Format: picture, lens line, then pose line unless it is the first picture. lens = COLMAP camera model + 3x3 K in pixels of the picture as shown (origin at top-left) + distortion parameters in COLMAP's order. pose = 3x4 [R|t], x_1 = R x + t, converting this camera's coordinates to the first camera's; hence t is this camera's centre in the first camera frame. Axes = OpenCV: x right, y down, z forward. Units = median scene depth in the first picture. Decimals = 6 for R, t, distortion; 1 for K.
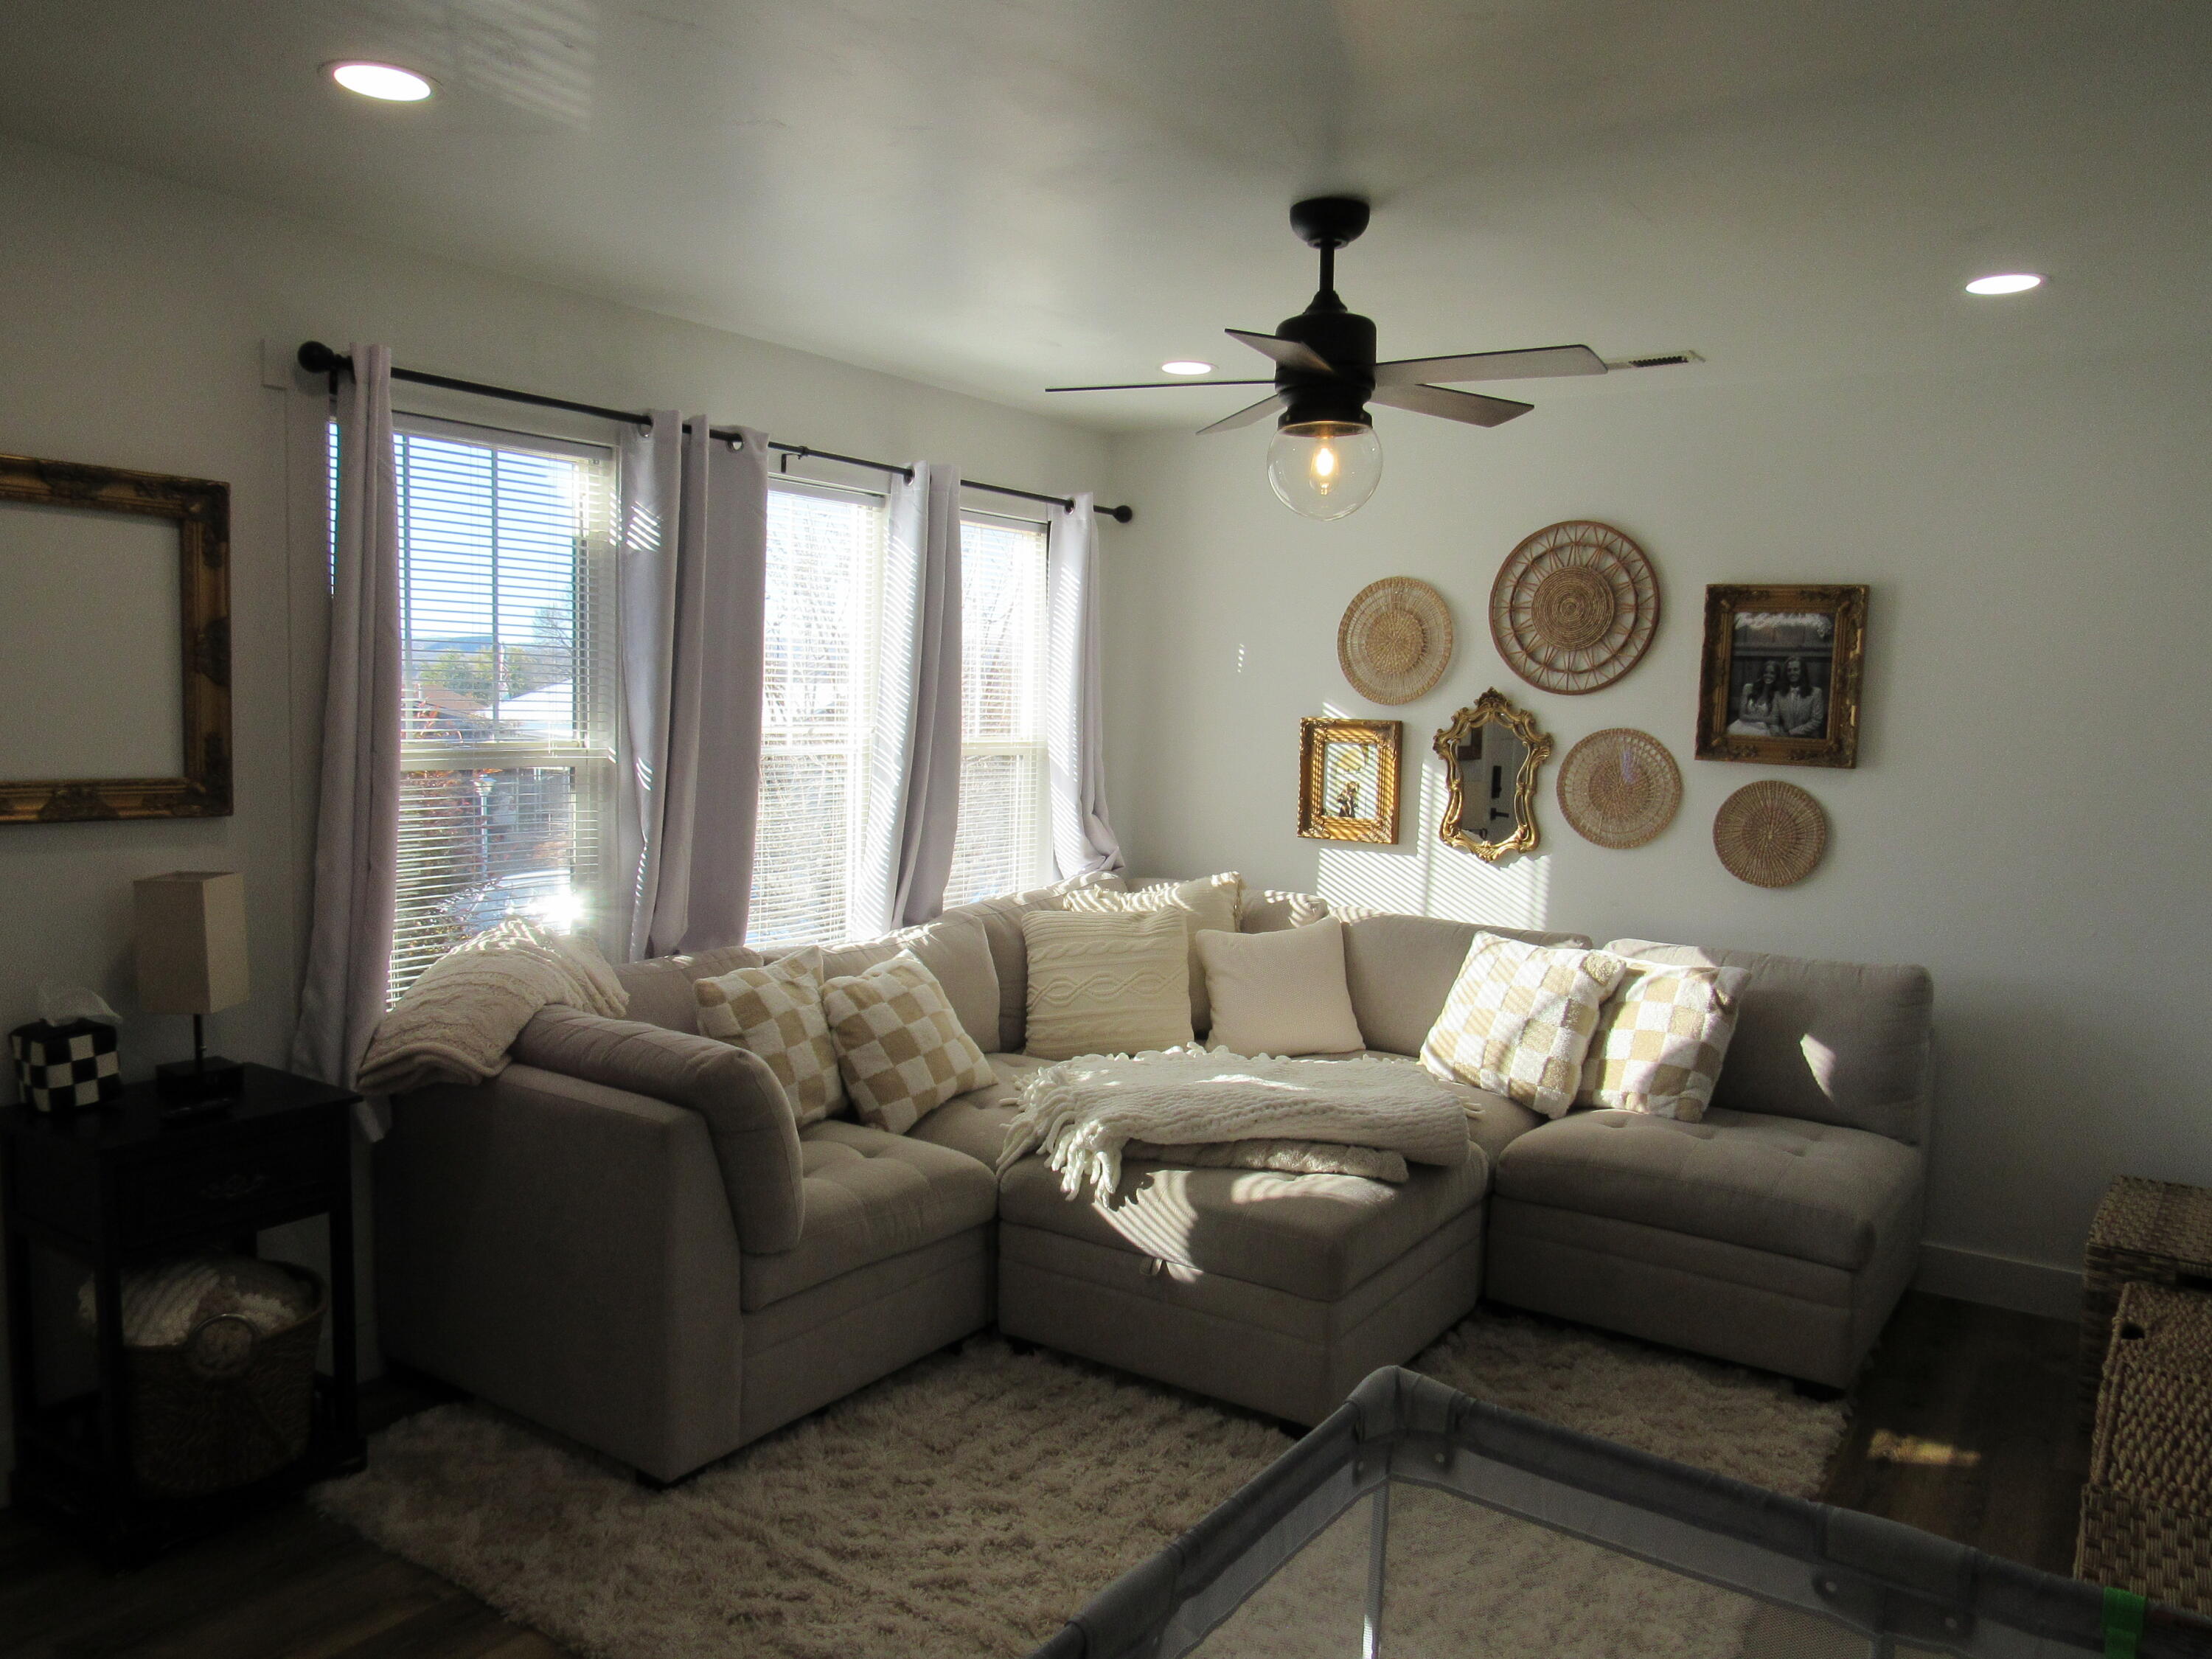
lens RADIAL K [[1591.9, 0, 1106.3], [0, 1591.9, 827.8], [0, 0, 1]] dist [-0.025903, 0.006813]
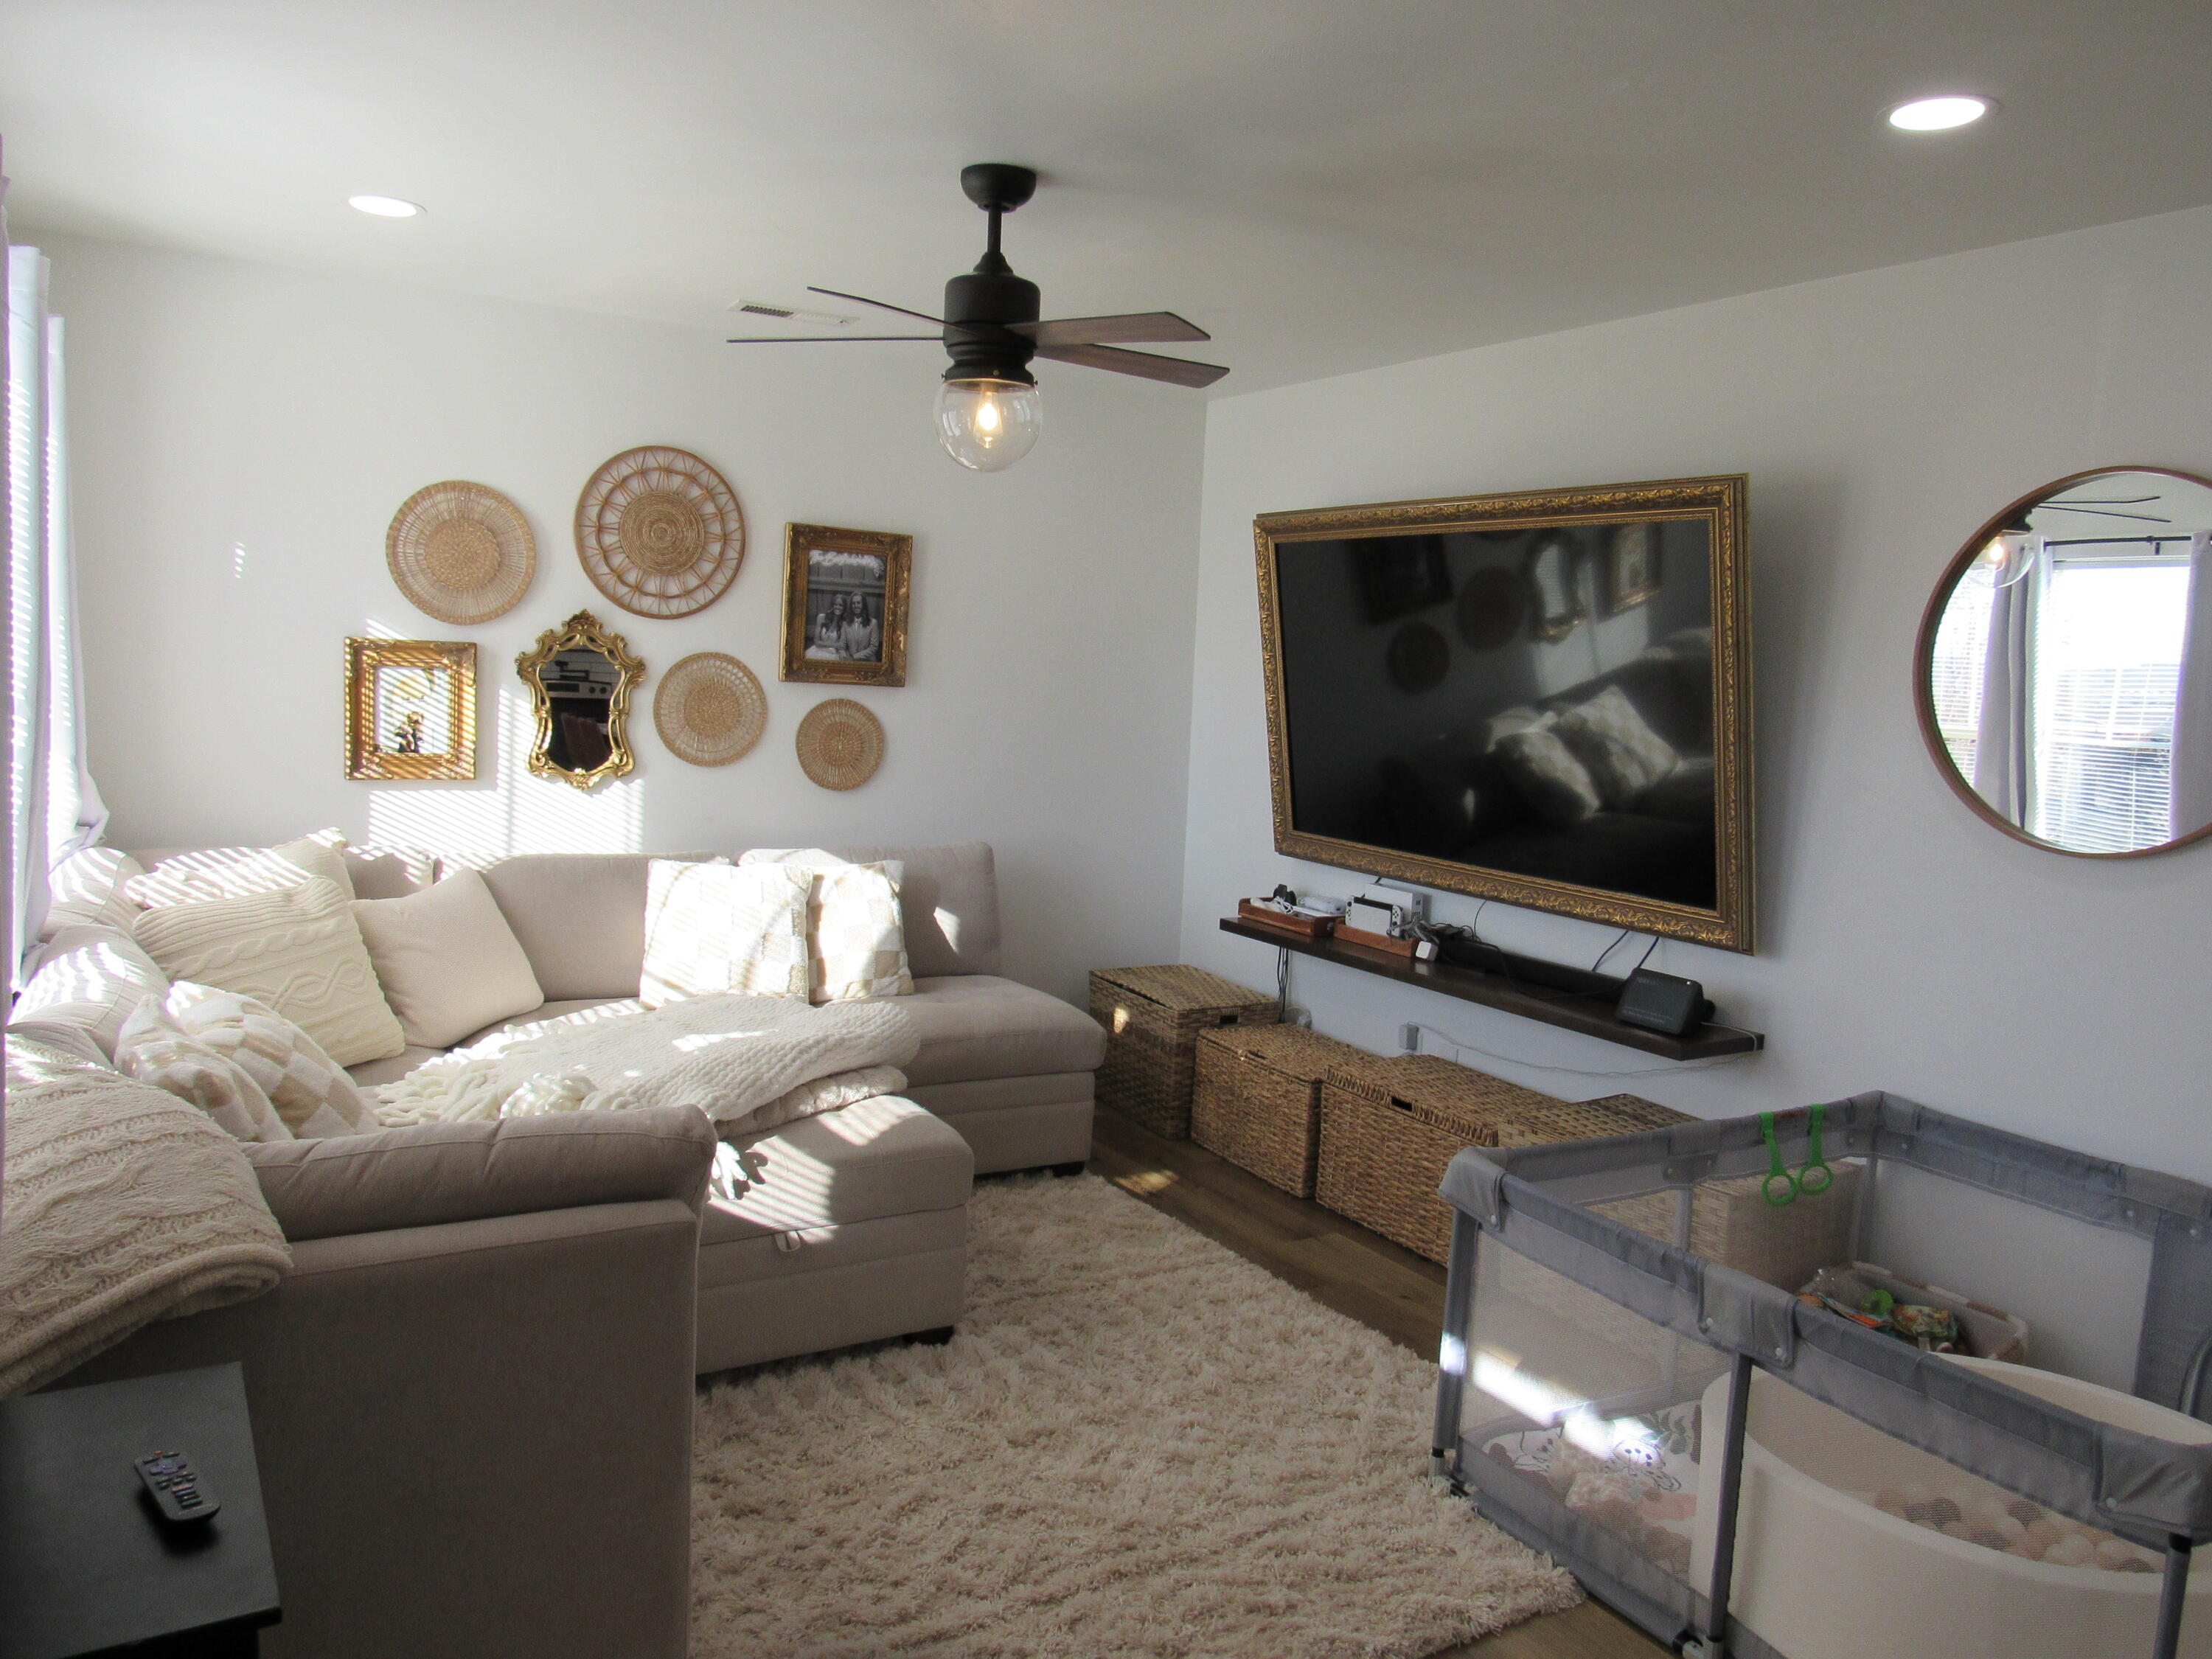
lens RADIAL K [[1591.9, 0, 1105.7], [0, 1591.9, 827.4], [0, 0, 1]] dist [-0.025903, 0.006813]
pose [[0.415642, -0.102747, 0.903706, -0.540536], [0.040023, 0.994702, 0.094685, -0.037249], [-0.908647, -0.003186, 0.417553, 0.328322]]
